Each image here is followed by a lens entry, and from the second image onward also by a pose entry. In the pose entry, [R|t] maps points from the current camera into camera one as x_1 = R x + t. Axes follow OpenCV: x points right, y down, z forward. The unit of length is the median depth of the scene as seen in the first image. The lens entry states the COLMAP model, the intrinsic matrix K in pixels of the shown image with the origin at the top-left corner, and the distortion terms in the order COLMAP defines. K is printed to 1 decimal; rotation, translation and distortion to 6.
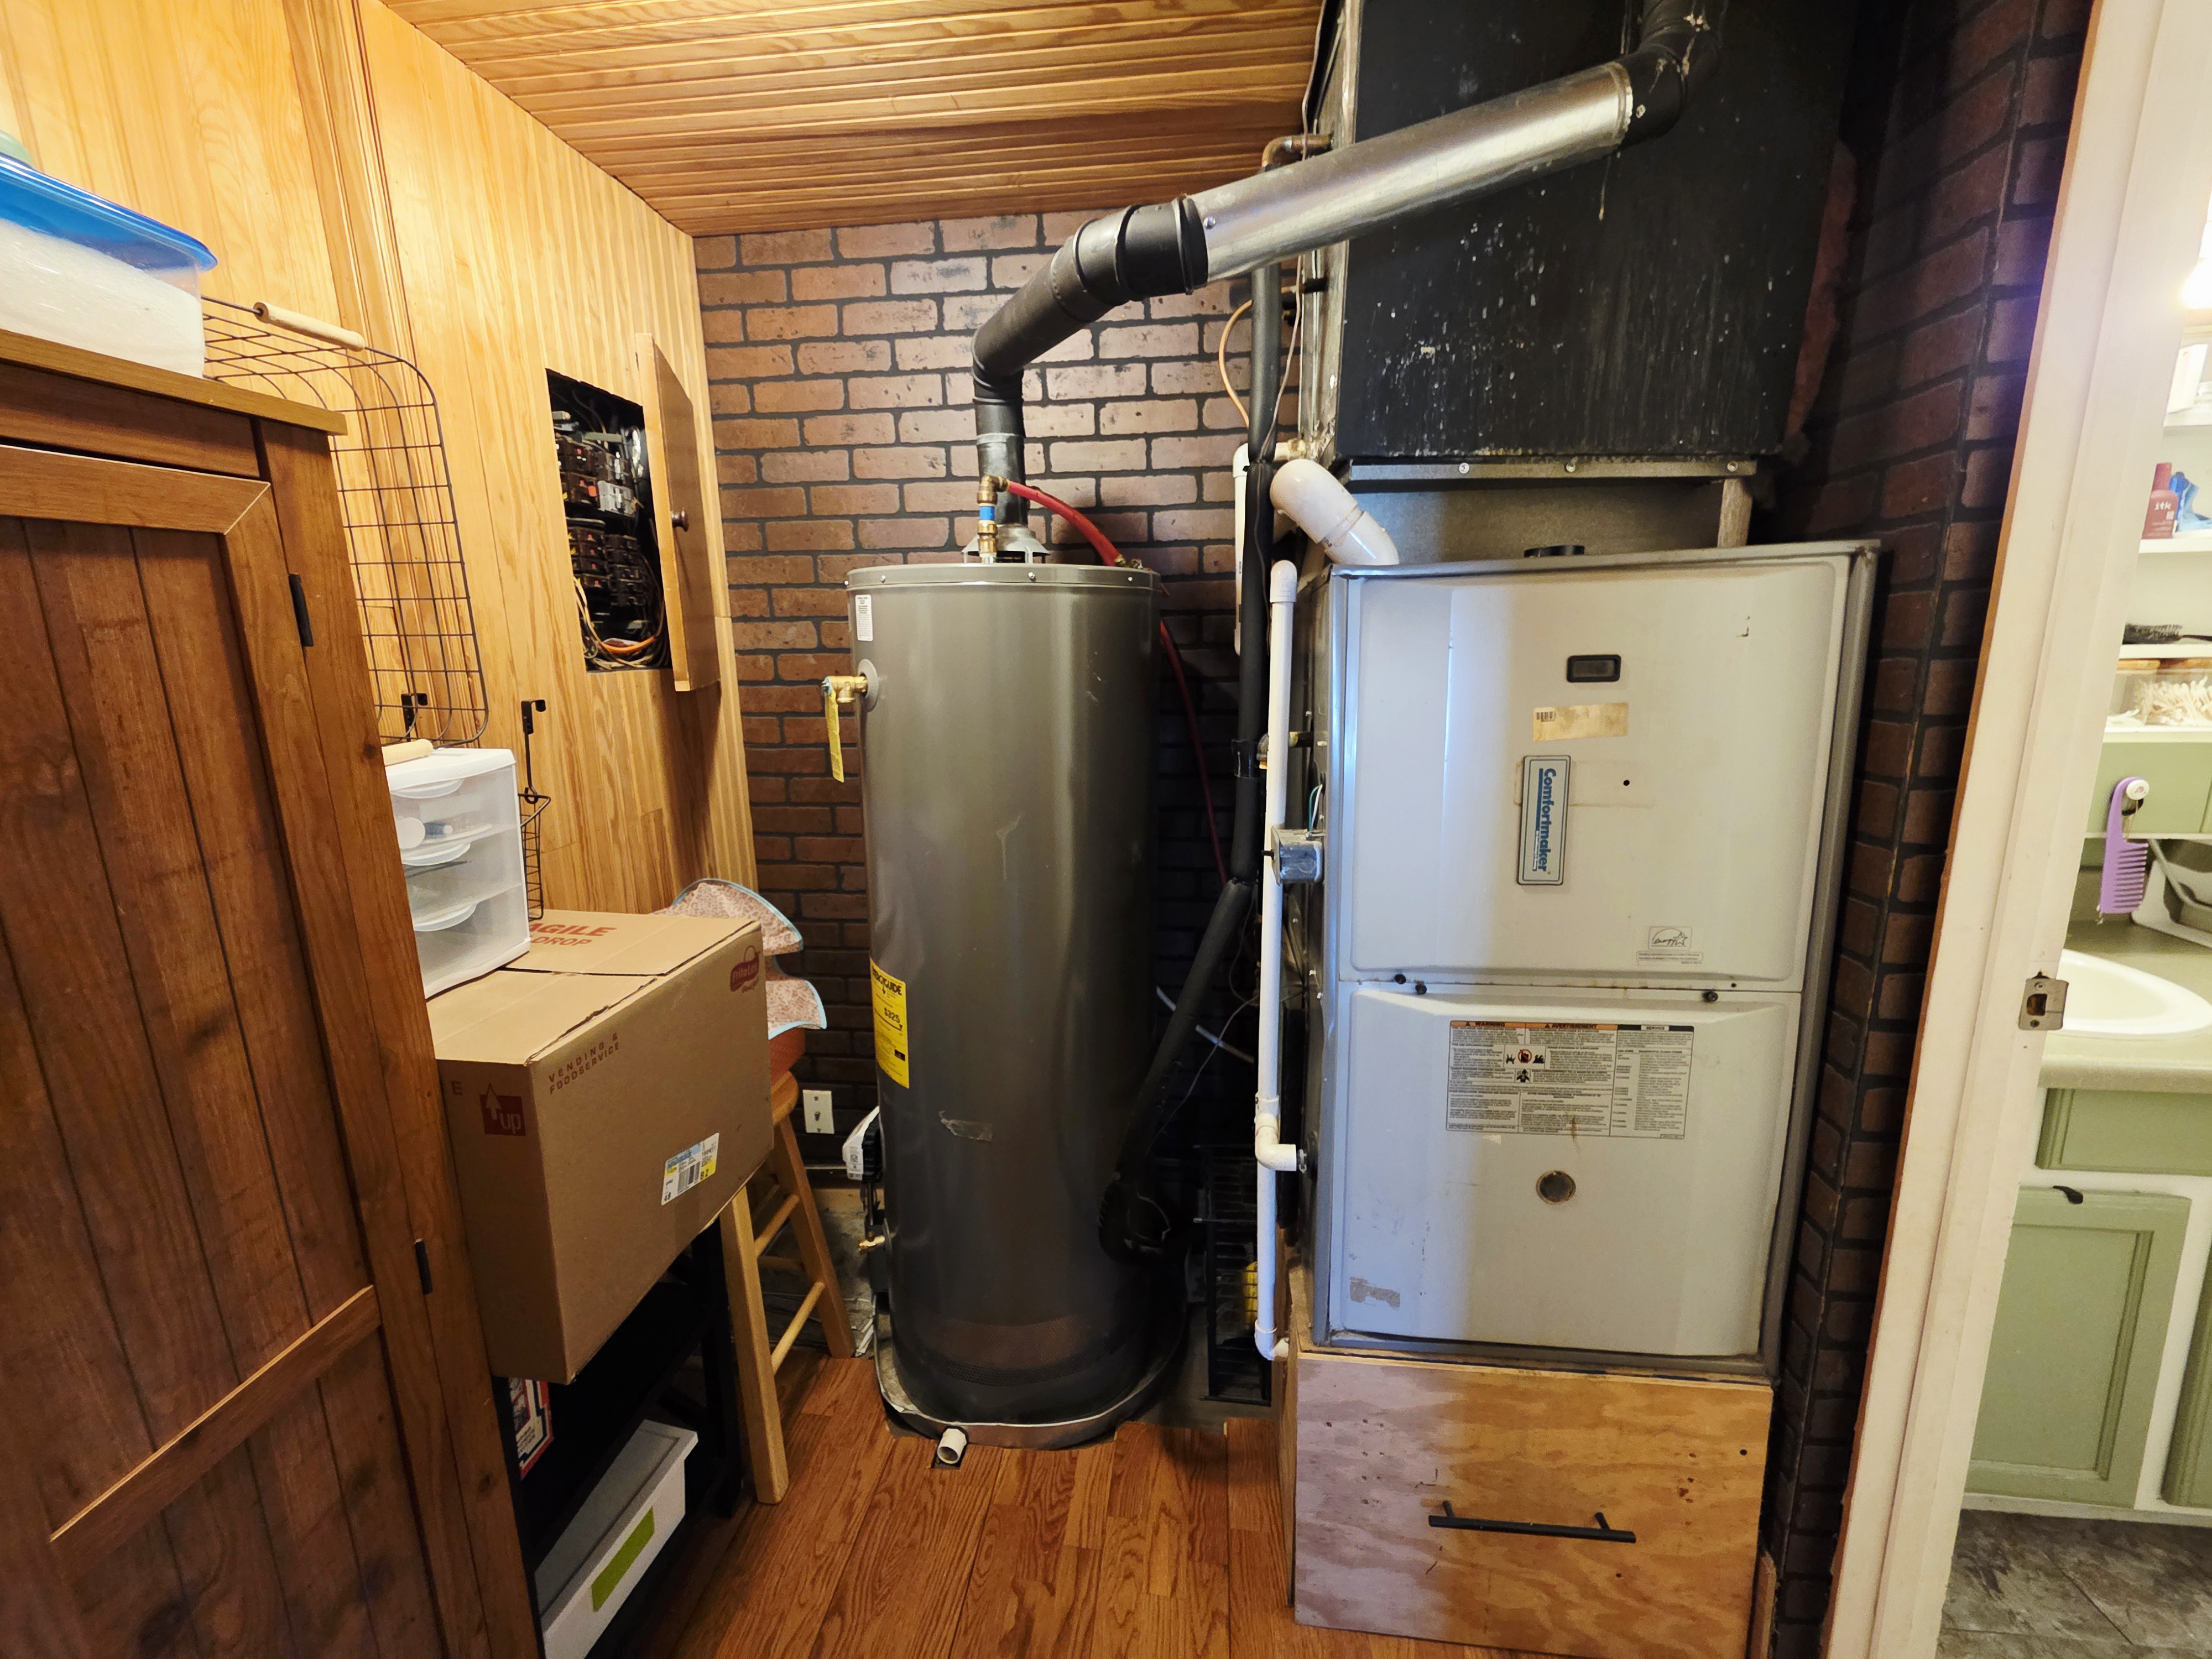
lens RADIAL K [[889.7, 0, 1107.2], [0, 889.7, 820.9], [0, 0, 1]] dist [0.005223, -0.000736]
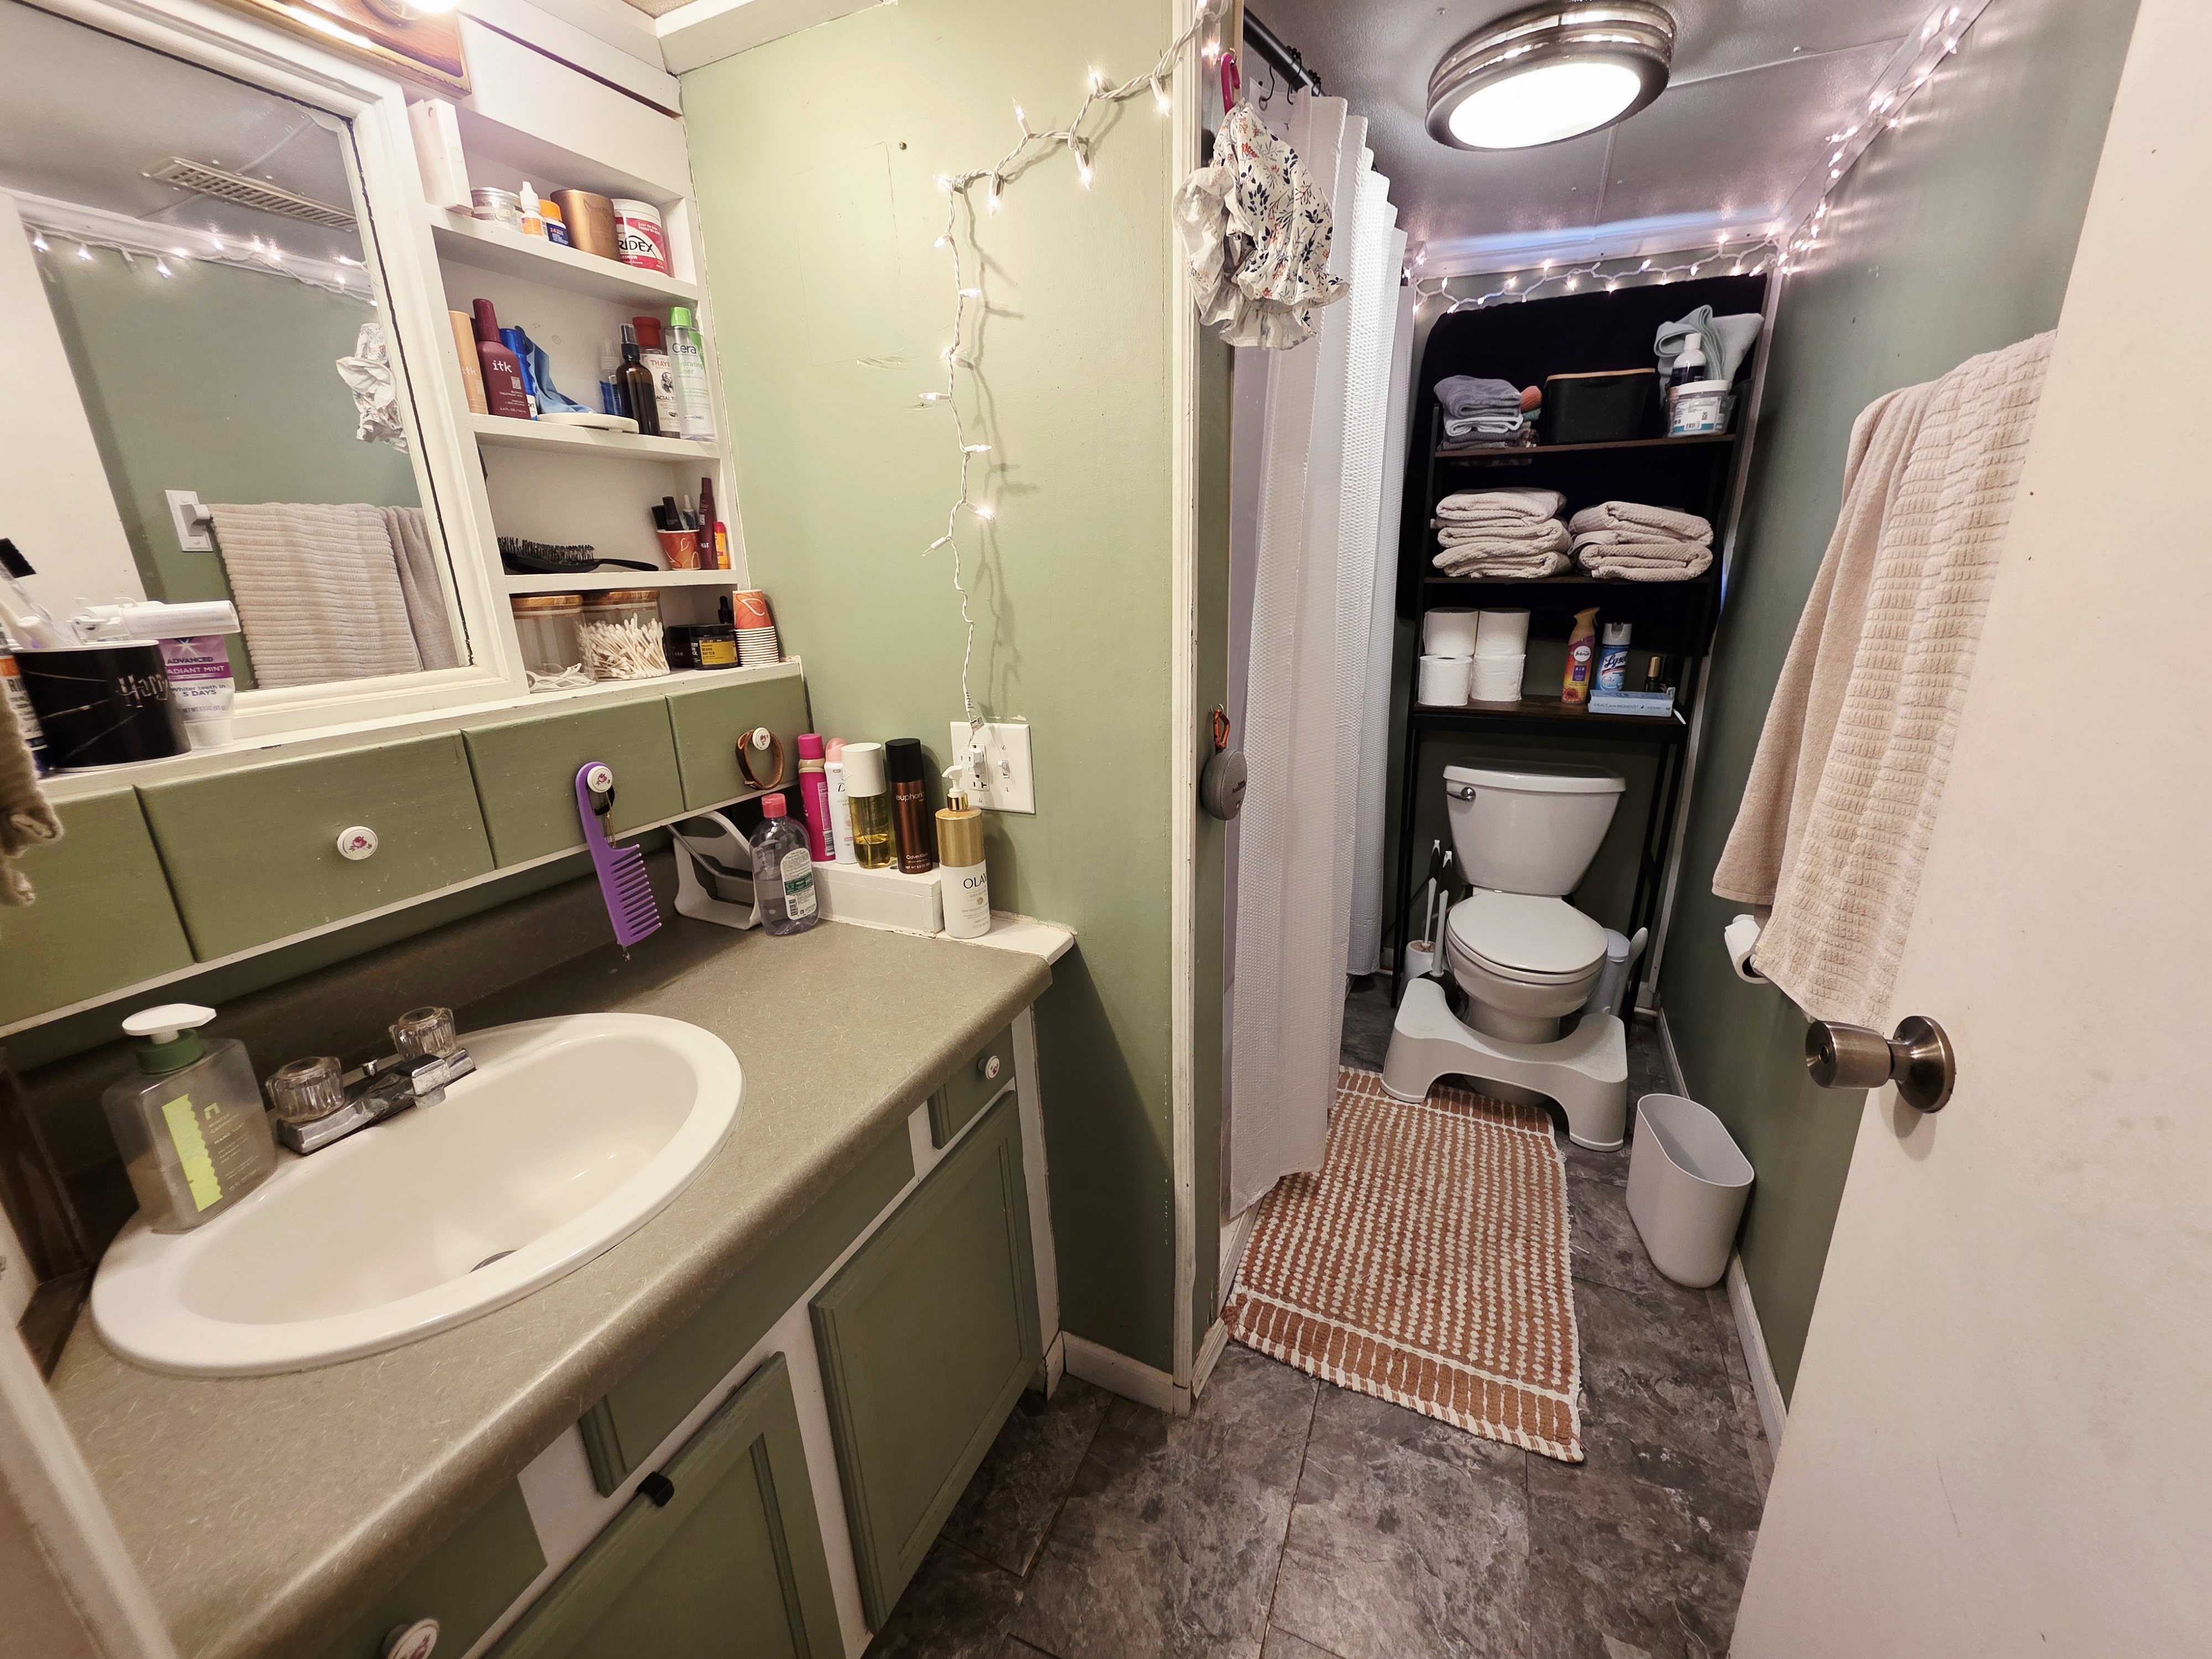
lens RADIAL K [[889.7, 0, 1106.6], [0, 889.7, 825.0], [0, 0, 1]] dist [0.005223, -0.000736]
pose [[0.321061, -0.274383, 0.906440, 0.601315], [0.199445, 0.955236, 0.218510, -0.072534], [-0.925819, 0.110630, 0.361413, 0.355530]]
